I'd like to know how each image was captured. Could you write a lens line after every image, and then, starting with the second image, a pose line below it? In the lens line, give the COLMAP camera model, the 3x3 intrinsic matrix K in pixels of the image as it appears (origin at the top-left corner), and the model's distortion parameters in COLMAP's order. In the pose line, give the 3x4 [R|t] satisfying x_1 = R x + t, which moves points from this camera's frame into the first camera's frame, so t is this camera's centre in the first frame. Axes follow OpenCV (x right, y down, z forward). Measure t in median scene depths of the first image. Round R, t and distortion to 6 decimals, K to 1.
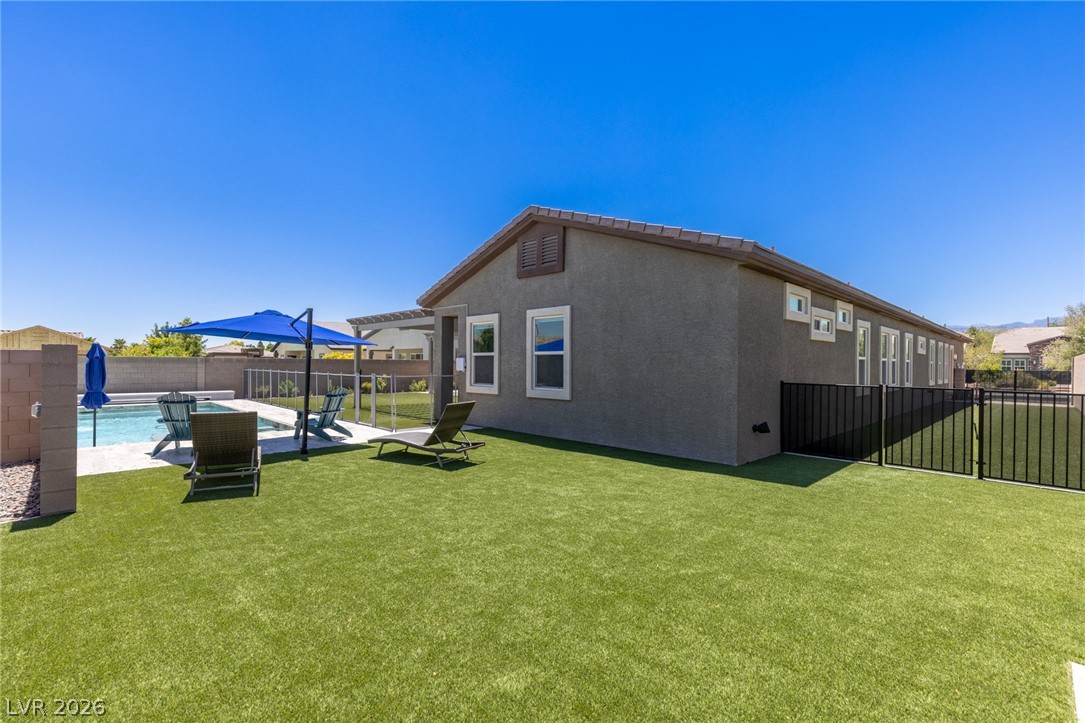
lens RADIAL K [[493.0, 0, 548.7], [0, 493.0, 364.3], [0, 0, 1]] dist [0.011174, -0.000296]
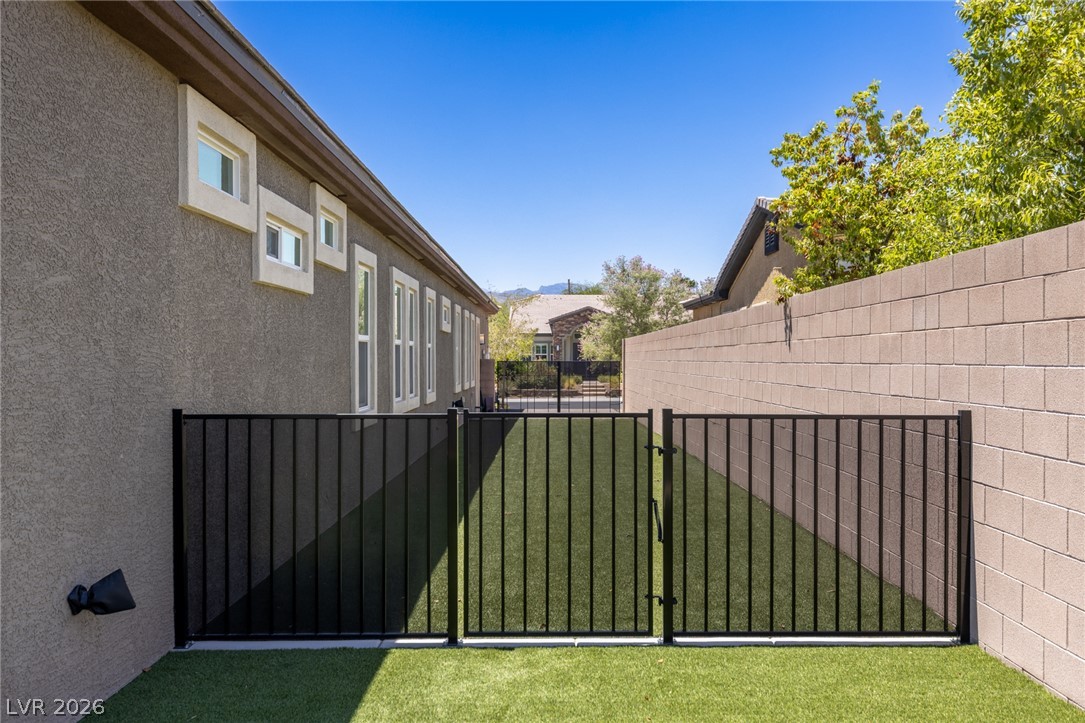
lens RADIAL K [[955.5, 0, 544.2], [0, 955.5, 354.3], [0, 0, 1]] dist [0.003759, 0.003785]
pose [[0.695517, -0.010040, 0.718439, 0.189957], [0.011510, 0.999930, 0.002831, 0.001172], [-0.718417, 0.006300, 0.695584, 0.393429]]
